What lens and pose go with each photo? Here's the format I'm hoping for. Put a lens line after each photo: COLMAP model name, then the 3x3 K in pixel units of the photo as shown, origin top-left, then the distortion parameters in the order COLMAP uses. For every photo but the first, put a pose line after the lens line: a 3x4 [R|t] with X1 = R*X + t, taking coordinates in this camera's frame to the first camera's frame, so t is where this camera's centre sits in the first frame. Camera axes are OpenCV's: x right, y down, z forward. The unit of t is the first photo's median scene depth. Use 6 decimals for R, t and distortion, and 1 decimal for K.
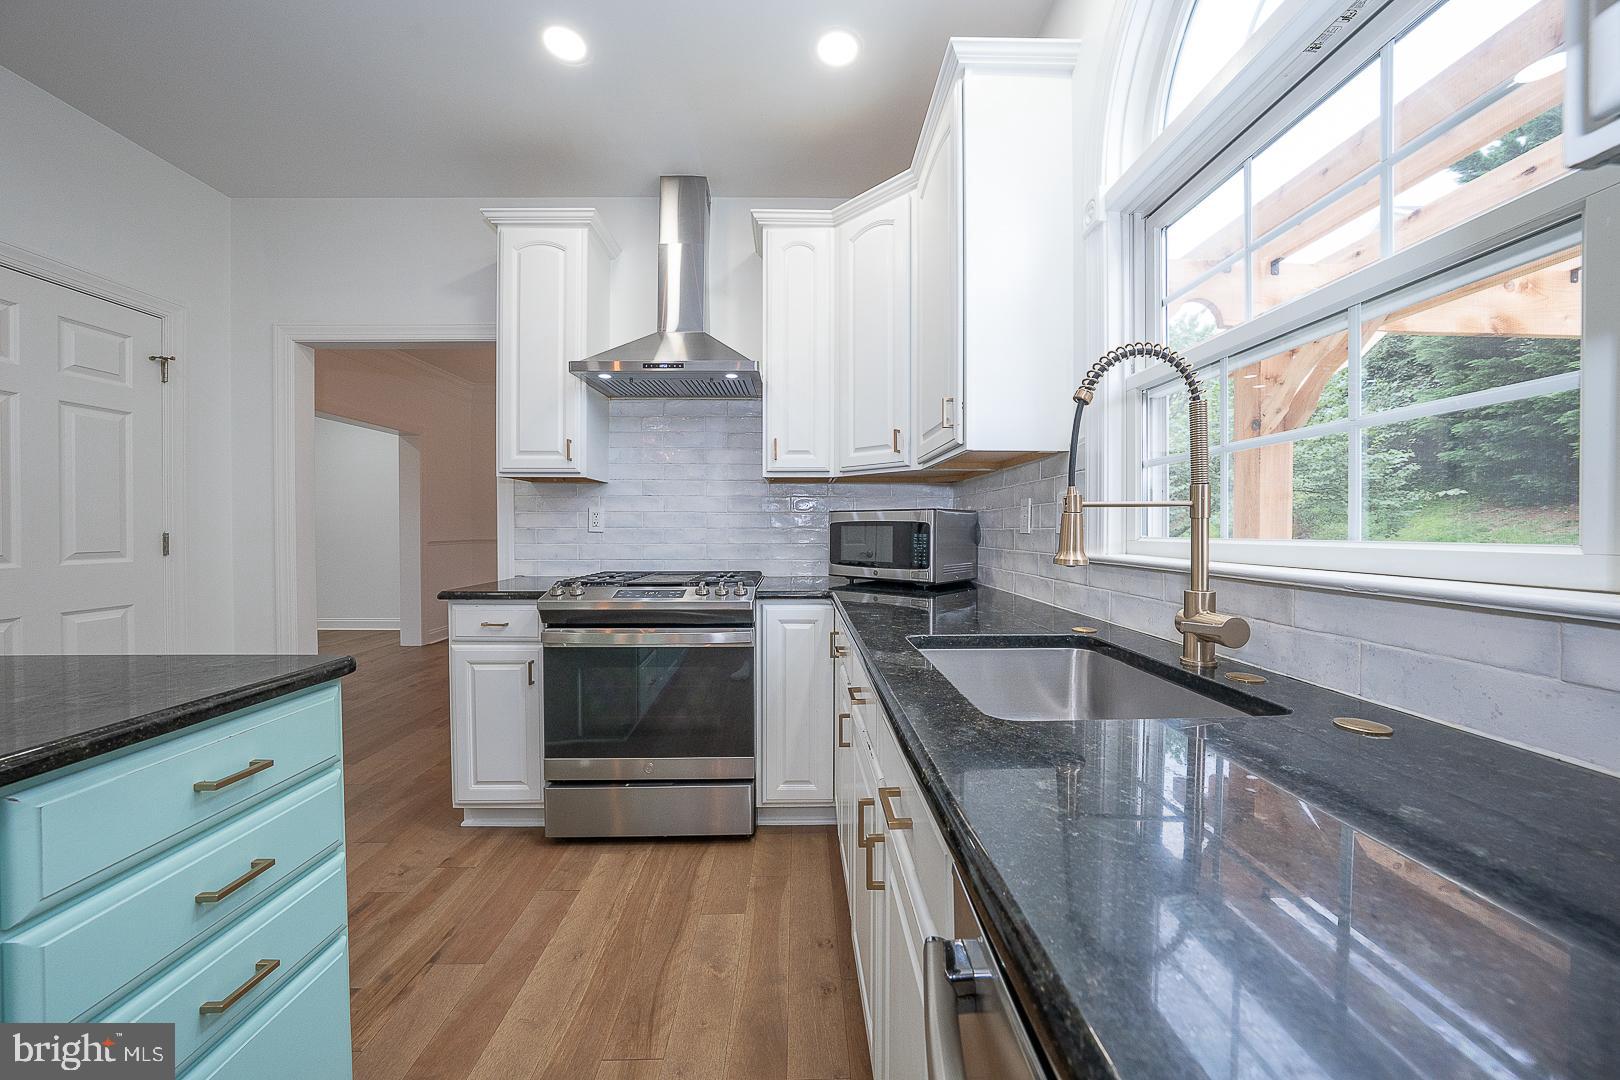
lens RADIAL K [[563.9, 0, 802.8], [0, 563.9, 535.7], [0, 0, 1]] dist [-0.013413, 0.000386]
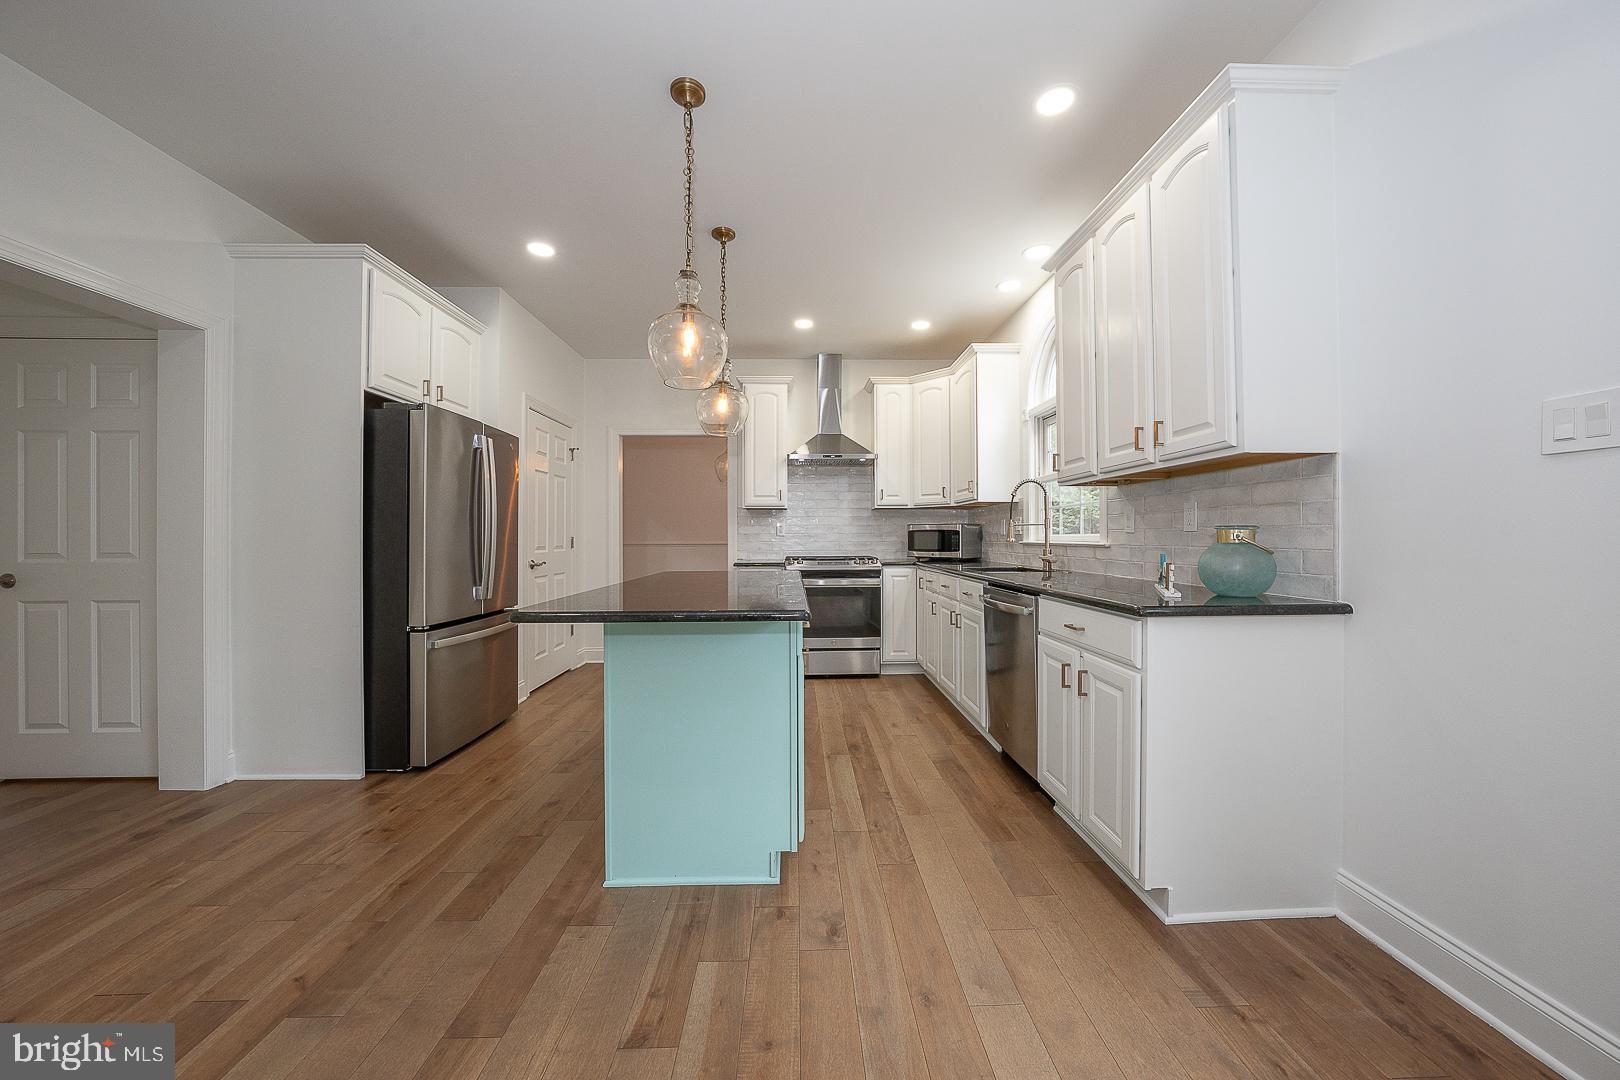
lens RADIAL K [[563.9, 0, 808.3], [0, 563.9, 537.6], [0, 0, 1]] dist [-0.013413, 0.000386]
pose [[0.999813, -0.004355, 0.018827, -0.388277], [0.004587, 0.999913, -0.012338, 0.028629], [-0.018771, 0.012422, 0.999747, -1.126951]]
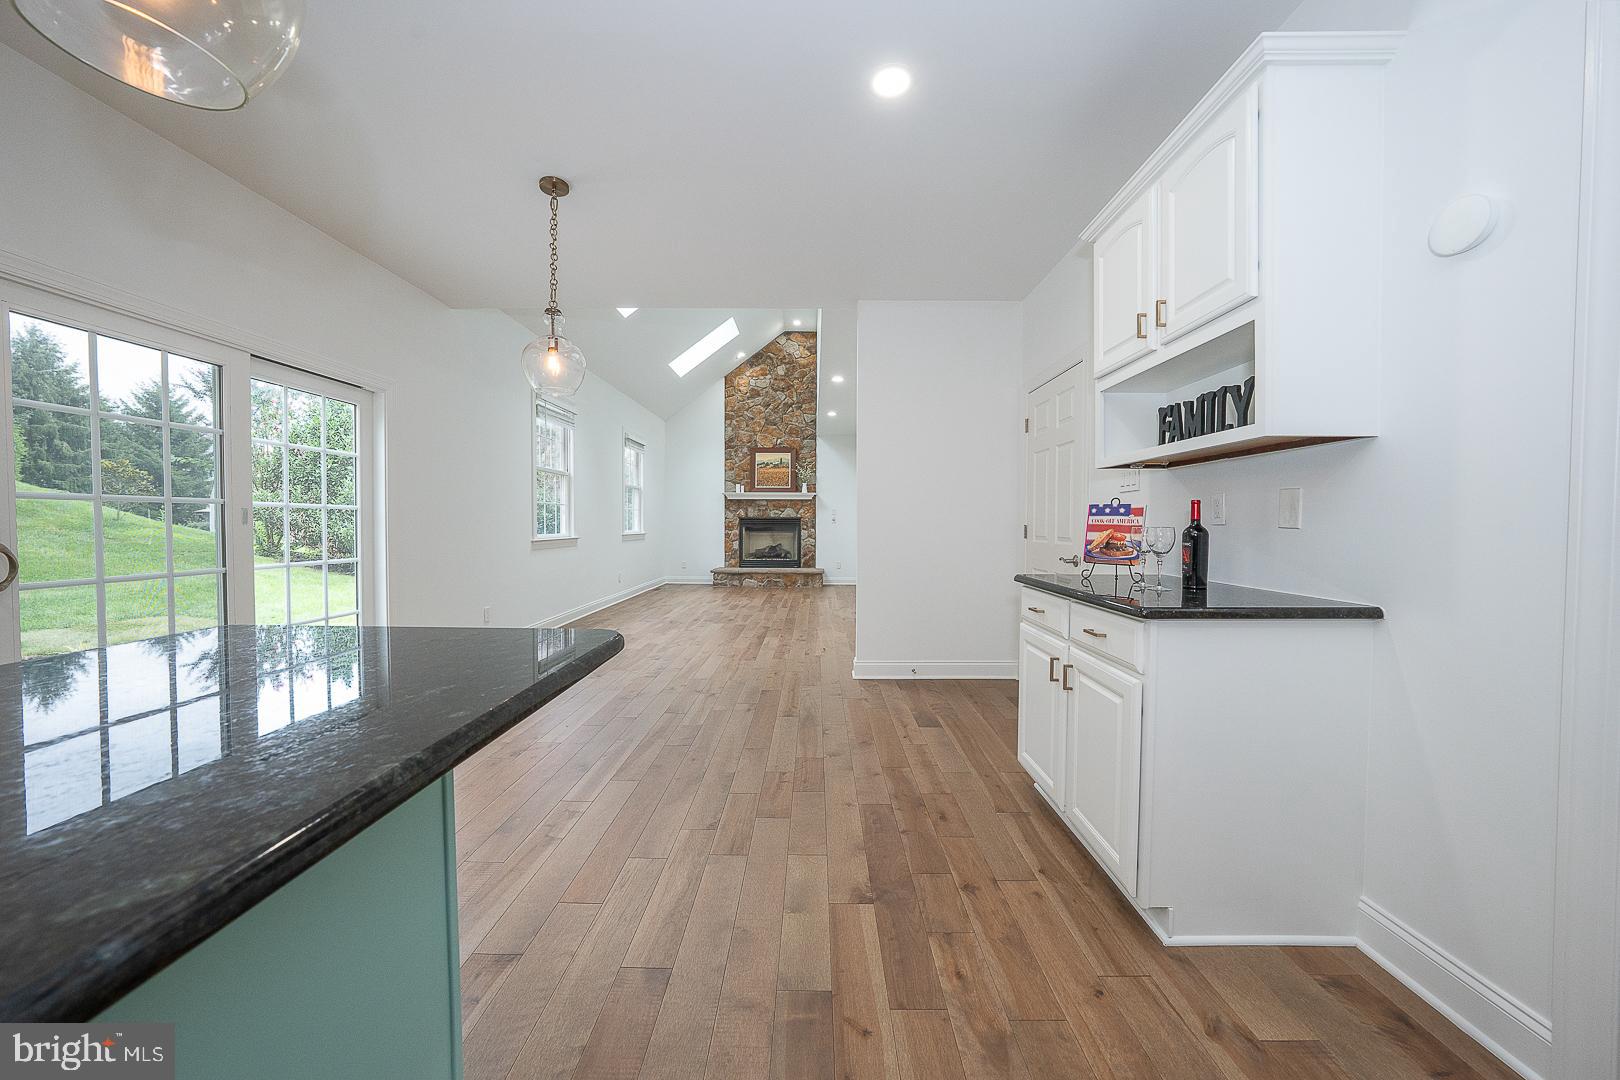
lens RADIAL K [[563.9, 0, 810.2], [0, 563.9, 531.8], [0, 0, 1]] dist [-0.013413, 0.000386]
pose [[-0.999896, -0.004215, 0.013808, -0.938972], [-0.003775, 0.999489, 0.031739, 0.003830], [-0.013935, 0.031684, -0.999401, 0.125450]]
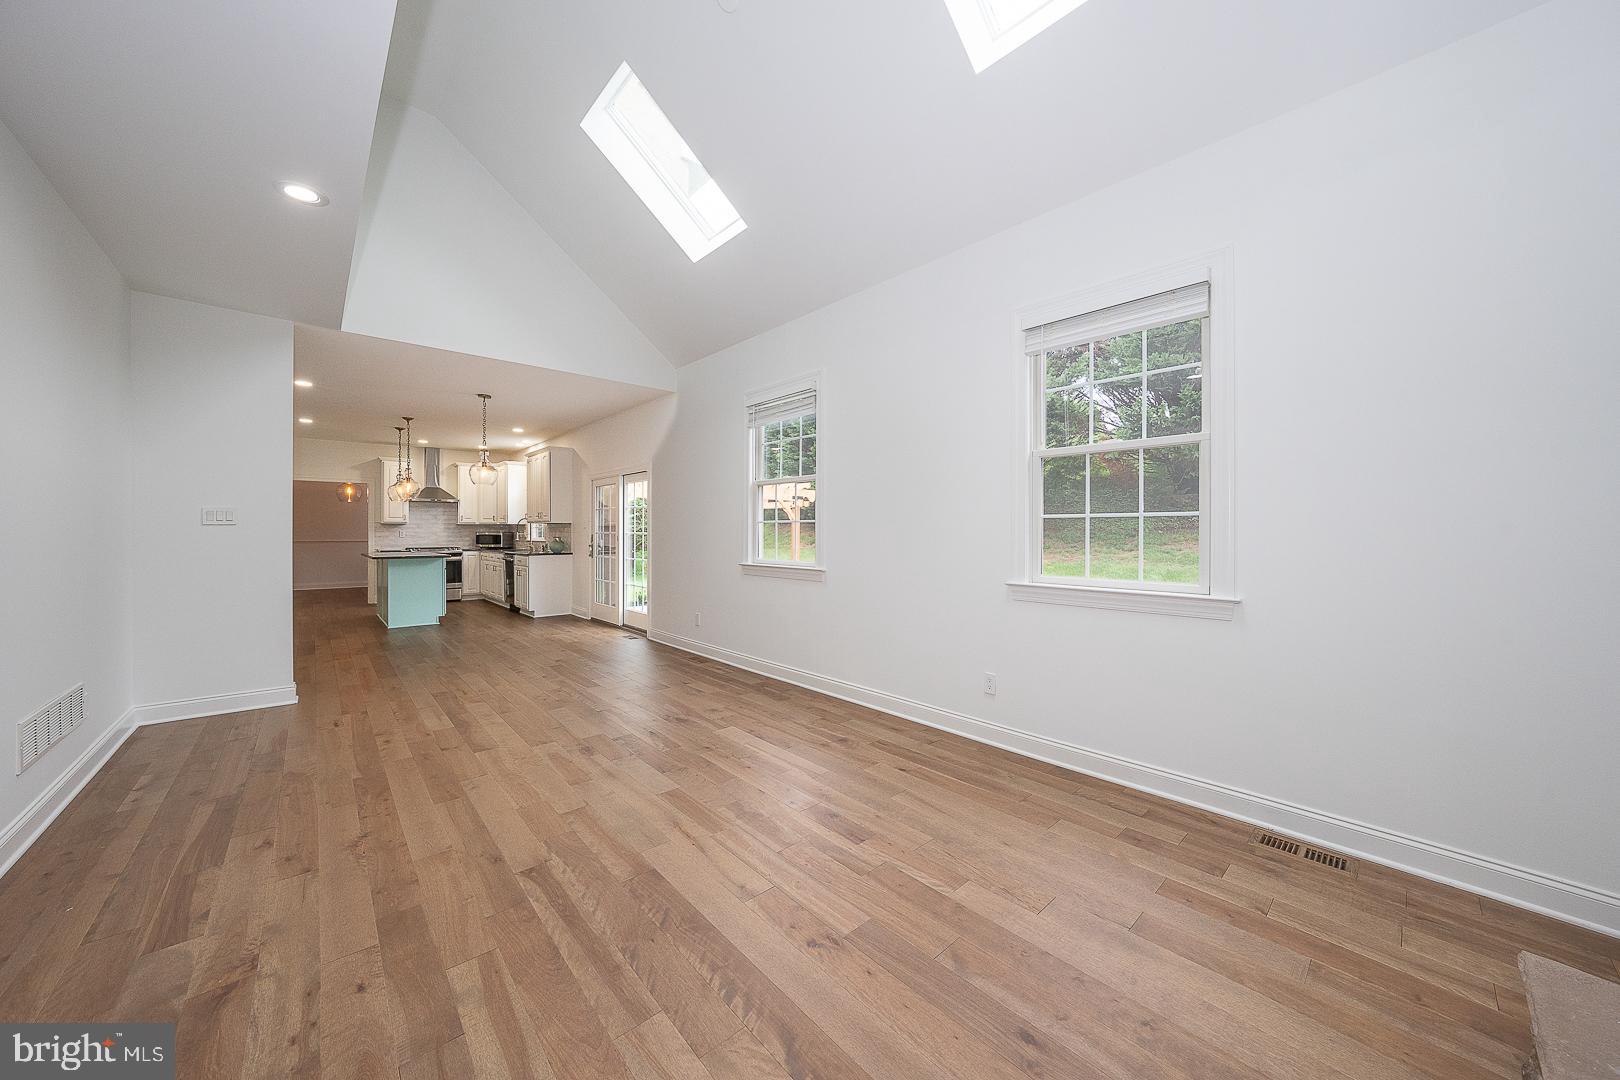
lens RADIAL K [[563.9, 0, 806.6], [0, 563.9, 538.1], [0, 0, 1]] dist [-0.013413, 0.000386]
pose [[0.750078, -0.000843, 0.661348, -1.009500], [0.006969, 0.999954, -0.006630, 0.052669], [-0.661312, 0.009582, 0.750050, -4.399466]]
